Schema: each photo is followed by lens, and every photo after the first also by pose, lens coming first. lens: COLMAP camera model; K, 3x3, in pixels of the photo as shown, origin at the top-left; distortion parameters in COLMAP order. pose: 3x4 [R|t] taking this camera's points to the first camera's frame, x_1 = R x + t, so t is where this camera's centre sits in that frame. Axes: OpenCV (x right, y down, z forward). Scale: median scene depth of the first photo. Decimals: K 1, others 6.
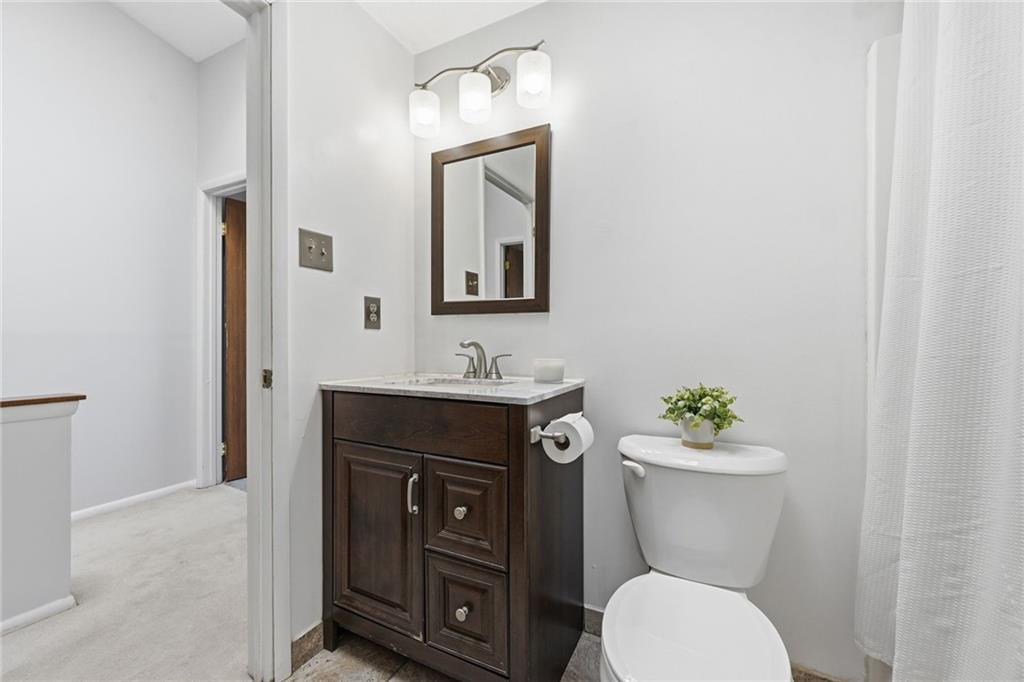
lens RADIAL K [[414.6, 0, 518.3], [0, 414.6, 340.4], [0, 0, 1]] dist [0.000050, -0.000087]
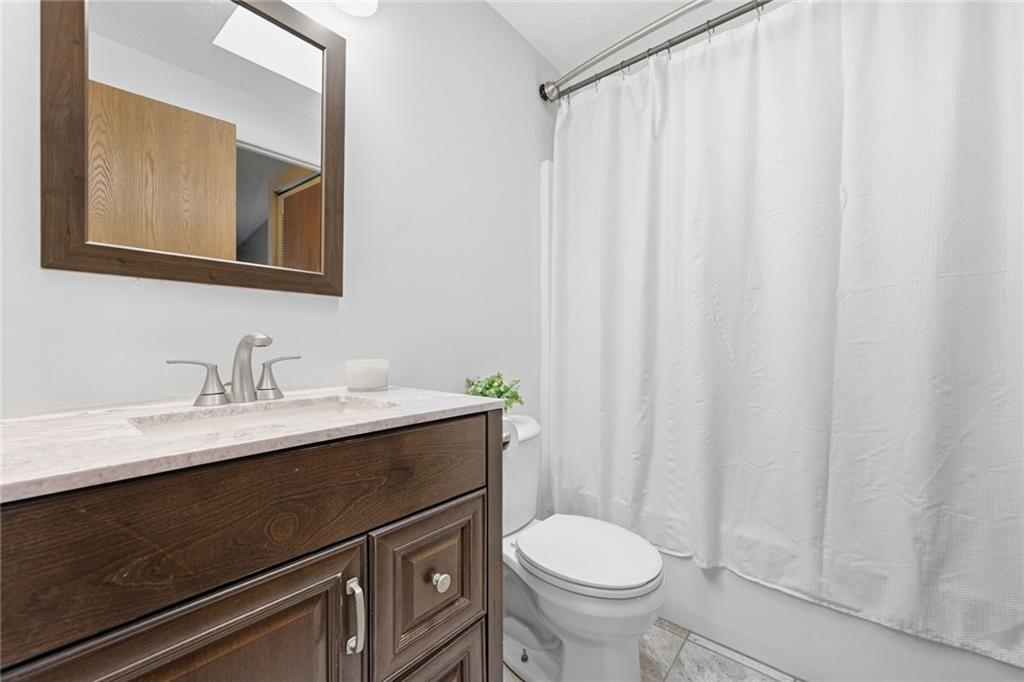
lens RADIAL K [[414.6, 0, 516.8], [0, 414.6, 343.5], [0, 0, 1]] dist [0.000050, -0.000087]
pose [[0.219601, -0.007334, 0.975562, -0.562756], [-0.001688, 0.999967, 0.007897, 0.008603], [-0.975588, -0.003380, 0.219581, 0.525392]]
